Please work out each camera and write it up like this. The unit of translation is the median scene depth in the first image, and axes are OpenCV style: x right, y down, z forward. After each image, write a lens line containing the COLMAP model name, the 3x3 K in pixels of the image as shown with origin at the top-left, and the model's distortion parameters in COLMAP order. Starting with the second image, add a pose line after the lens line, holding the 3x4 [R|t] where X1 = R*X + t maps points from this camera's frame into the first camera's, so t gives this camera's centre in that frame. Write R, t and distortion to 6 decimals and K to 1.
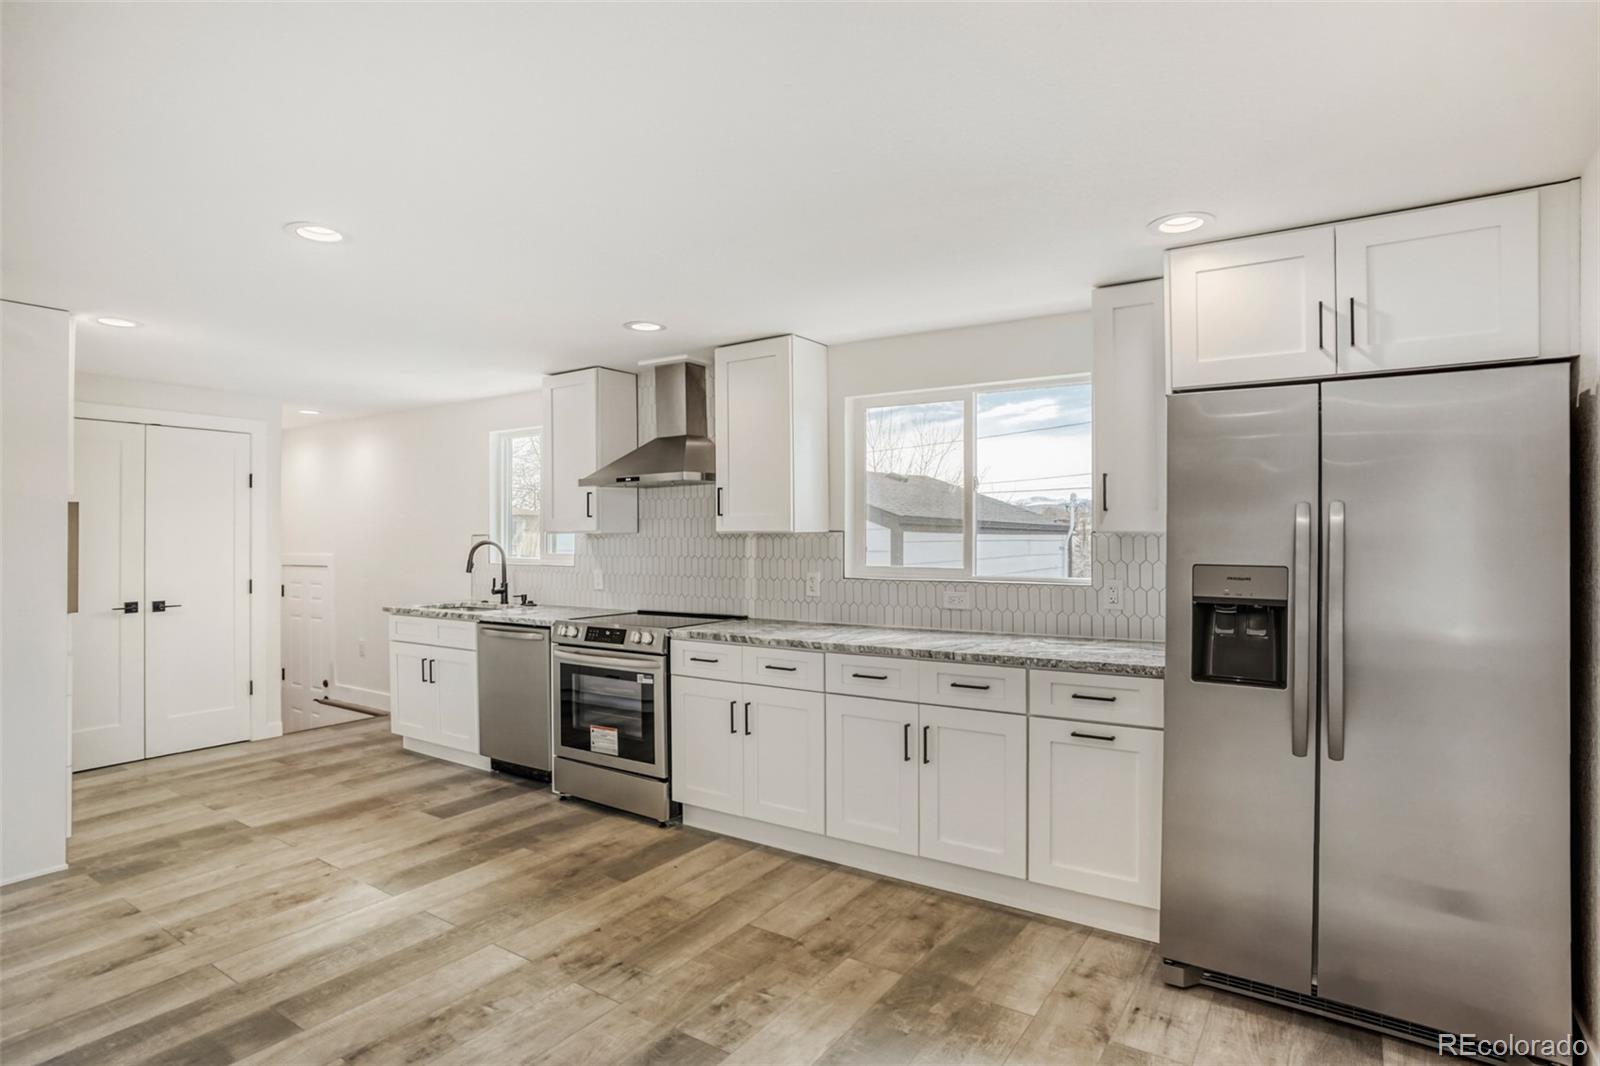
lens RADIAL K [[836.1, 0, 800.0], [0, 836.1, 533.0], [0, 0, 1]] dist [-0.038364, 0.000796]
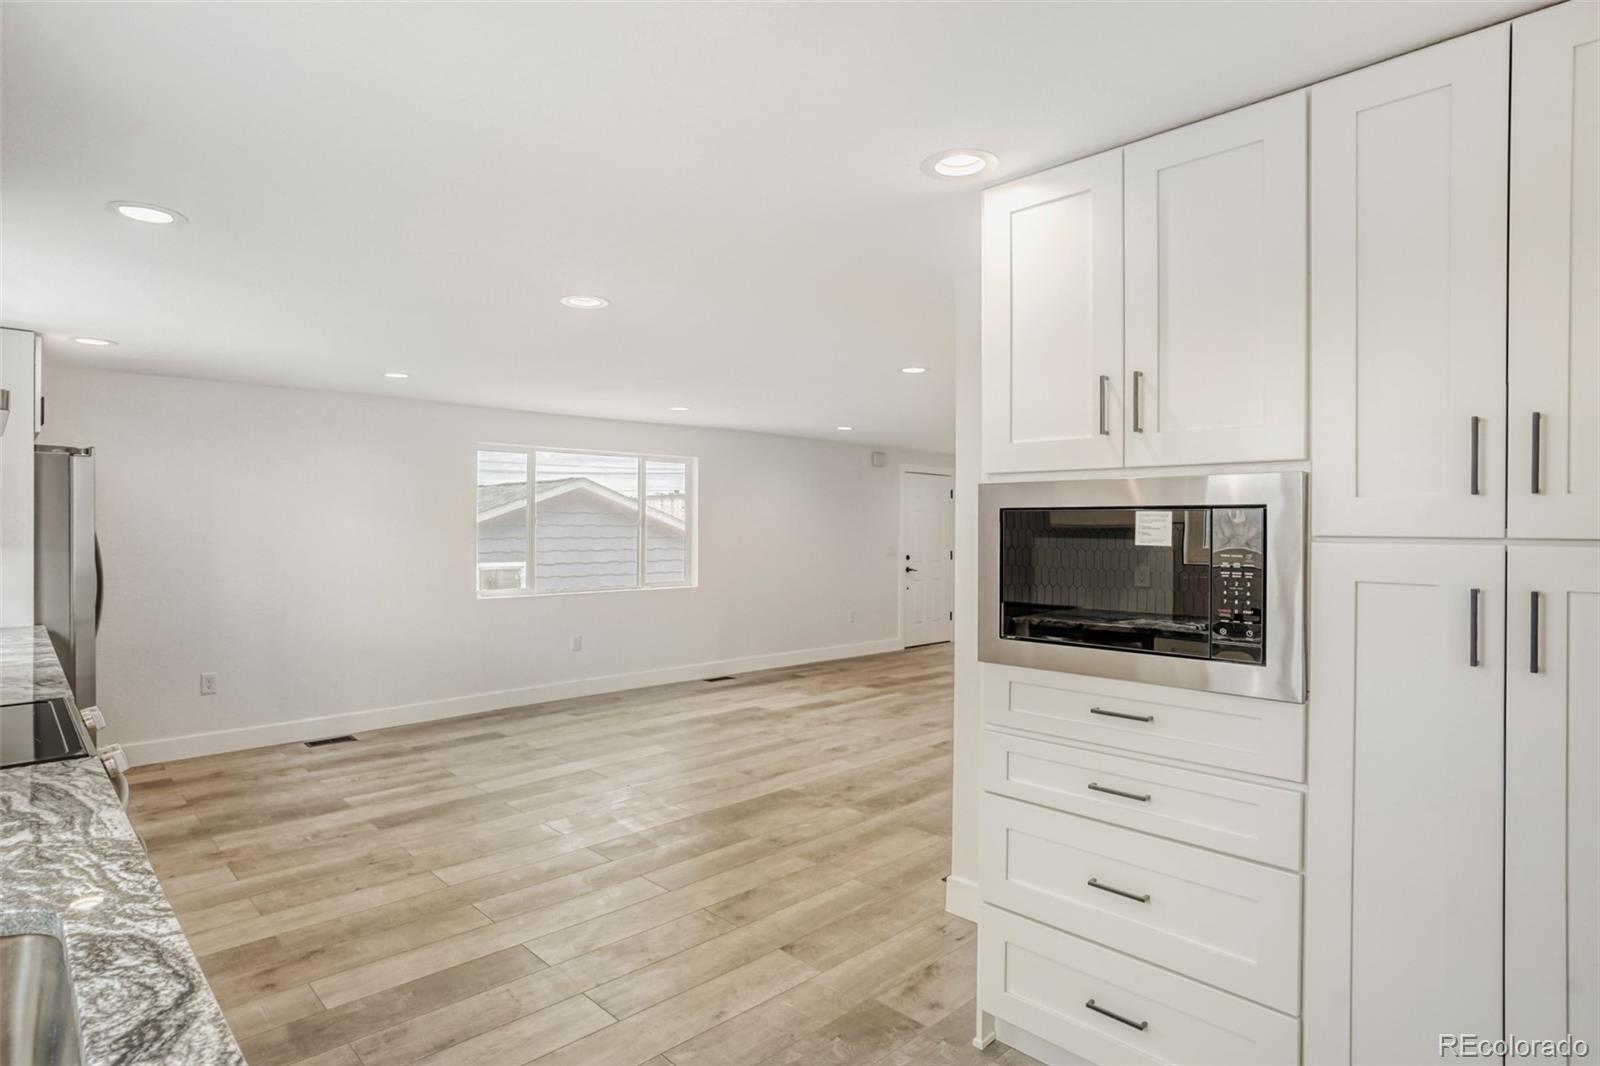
lens RADIAL K [[842.8, 0, 795.2], [0, 842.8, 538.8], [0, 0, 1]] dist [-0.038928, 0.000266]
pose [[-0.977889, -0.004706, 0.209071, -0.863852], [-0.004164, 0.999987, 0.003036, -0.000017], [-0.209082, 0.002098, -0.977896, 1.614383]]
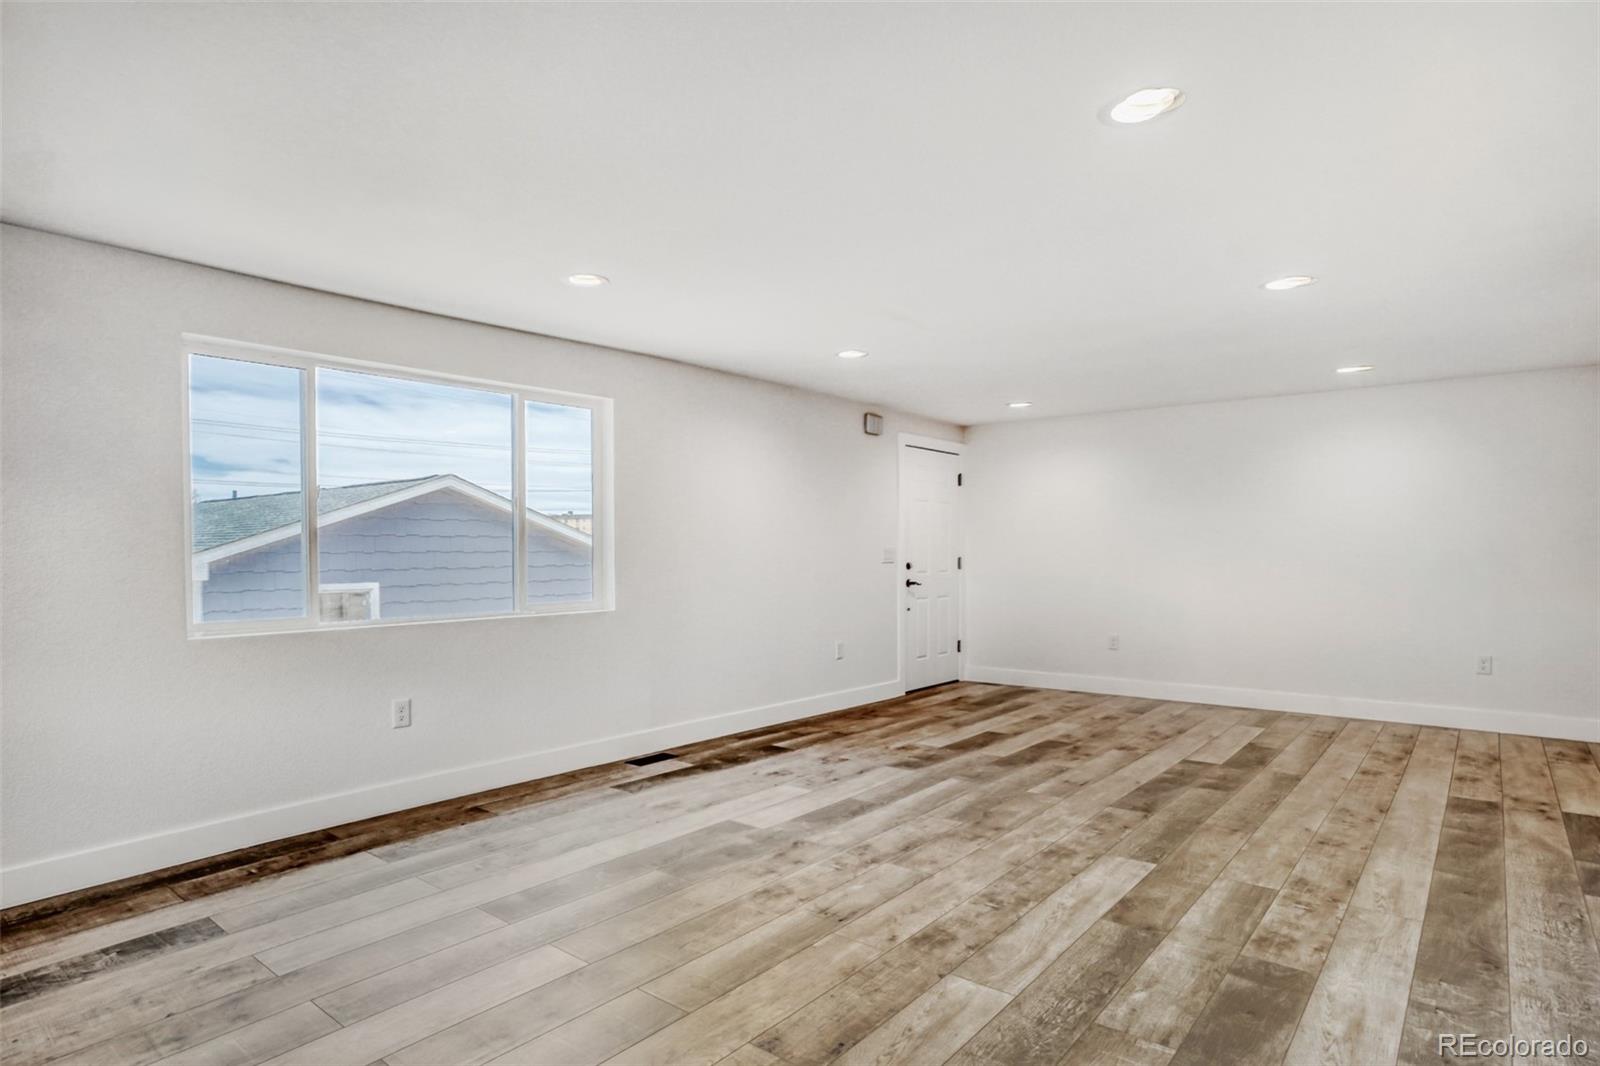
lens RADIAL K [[863.6, 0, 799.3], [0, 863.6, 582.4], [0, 0, 1]] dist [-0.038280, 0.002629]
pose [[-0.995710, 0.001699, 0.092514, -0.570936], [0.004267, 0.999611, 0.027565, 0.051694], [-0.092431, 0.027841, -0.995330, 0.846707]]
